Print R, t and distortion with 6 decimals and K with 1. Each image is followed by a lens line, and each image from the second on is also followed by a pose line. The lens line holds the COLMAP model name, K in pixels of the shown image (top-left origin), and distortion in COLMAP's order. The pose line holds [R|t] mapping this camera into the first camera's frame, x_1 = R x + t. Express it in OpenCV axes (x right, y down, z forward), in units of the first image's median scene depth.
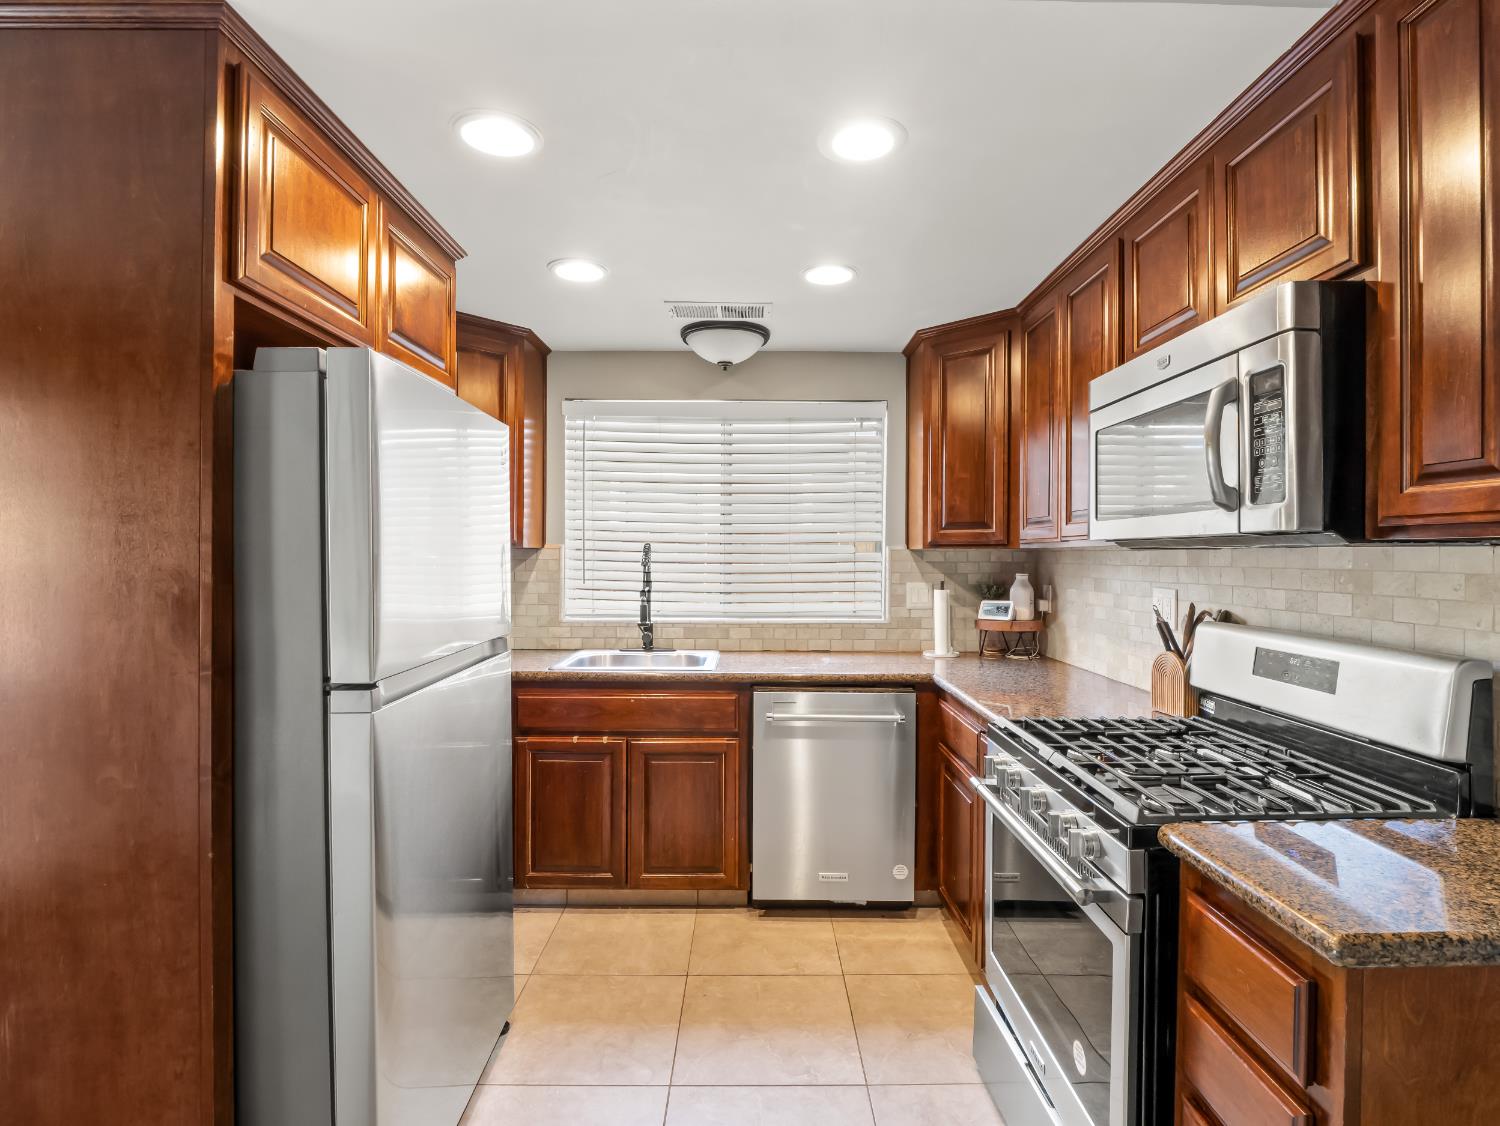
lens RADIAL K [[728.5, 0, 753.6], [0, 728.5, 548.6], [0, 0, 1]] dist [-0.012510, -0.001937]
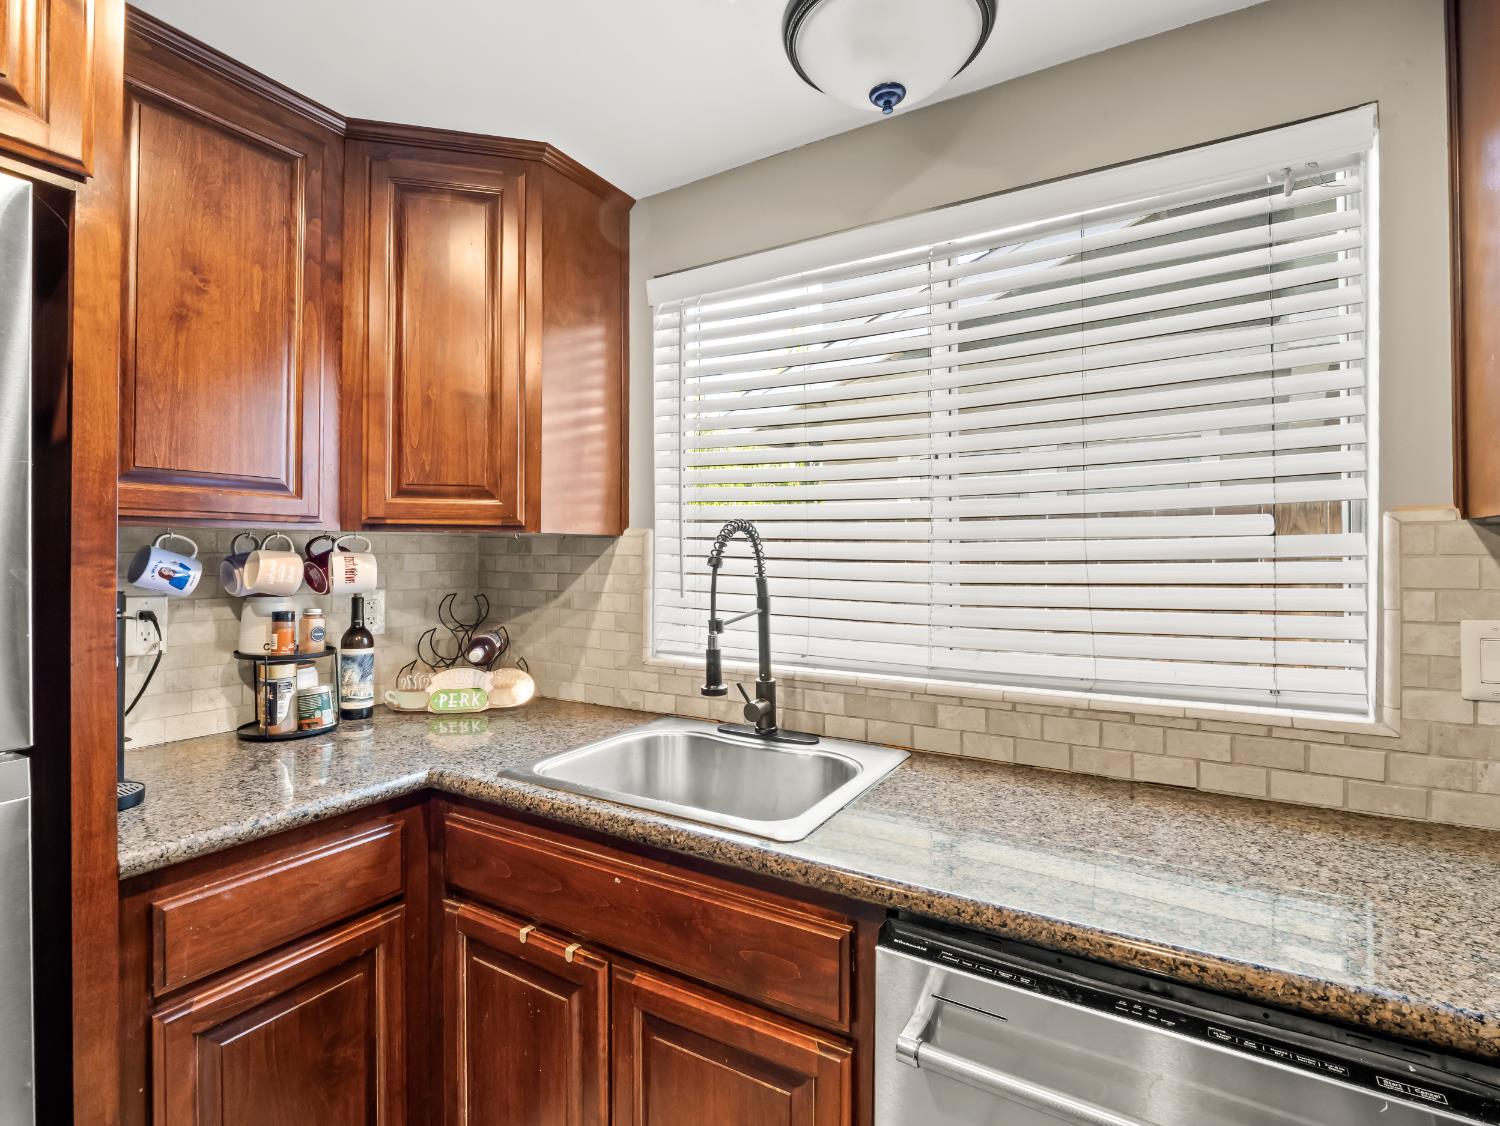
lens RADIAL K [[728.5, 0, 741.2], [0, 728.5, 548.7], [0, 0, 1]] dist [-0.012510, -0.001937]
pose [[0.855857, -0.007672, -0.517156, 0.097588], [0.007634, 0.999968, -0.002202, 0.012133], [0.517157, -0.002063, 0.855888, 0.547643]]
